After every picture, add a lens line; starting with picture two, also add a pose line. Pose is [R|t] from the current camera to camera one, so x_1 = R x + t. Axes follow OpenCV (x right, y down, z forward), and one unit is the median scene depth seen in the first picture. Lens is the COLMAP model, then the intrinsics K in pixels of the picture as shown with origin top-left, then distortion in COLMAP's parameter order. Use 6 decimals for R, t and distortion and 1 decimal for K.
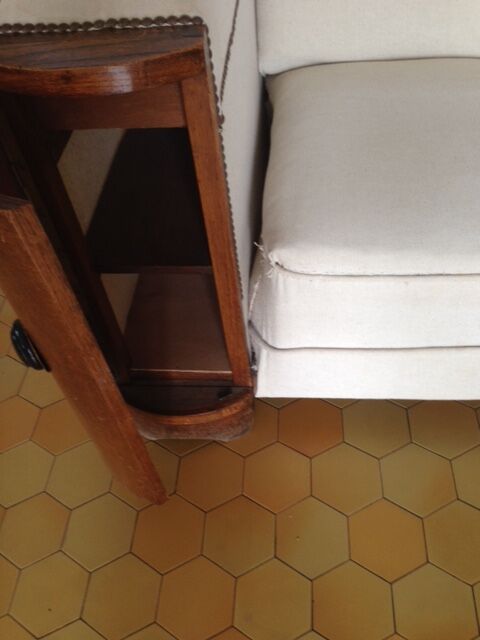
lens RADIAL K [[601.3, 0, 240.8], [0, 601.3, 323.4], [0, 0, 1]] dist [0.024059, 0.000000]
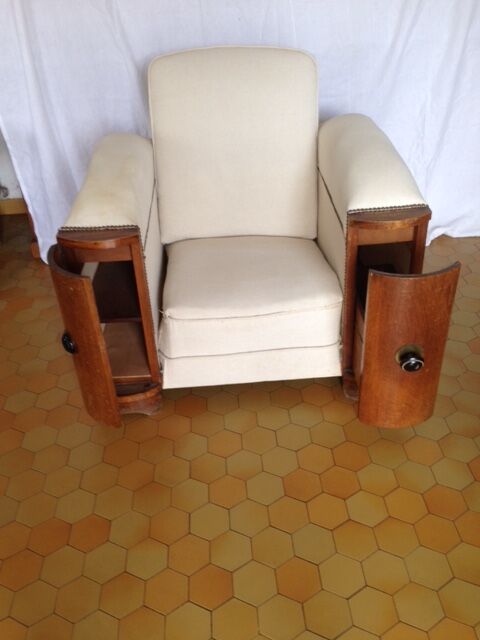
lens RADIAL K [[601.3, 0, 239.2], [0, 601.3, 319.8], [0, 0, 1]] dist [0.024059, 0.000000]
pose [[0.990652, -0.025871, 0.133936, 0.014922], [0.060876, 0.962504, -0.264350, 0.512481], [-0.122075, 0.270032, 0.955081, -1.194141]]
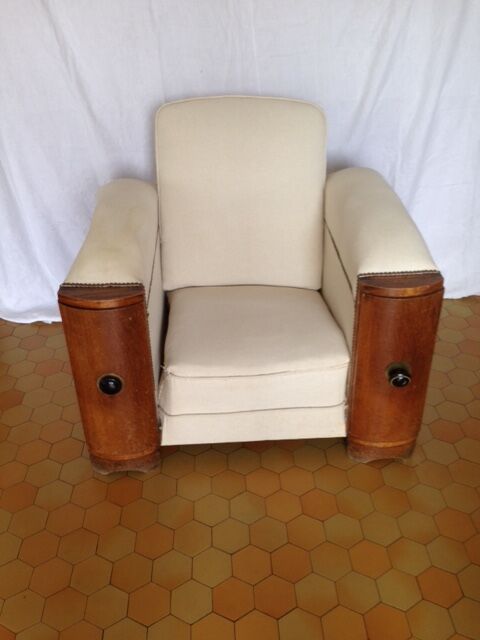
lens RADIAL K [[601.3, 0, 243.6], [0, 601.3, 310.5], [0, 0, 1]] dist [0.024059, 0.000000]
pose [[0.987590, 0.005436, 0.156960, -0.024155], [0.042407, 0.953048, -0.299834, 0.343077], [-0.151220, 0.302769, 0.940991, -1.175581]]
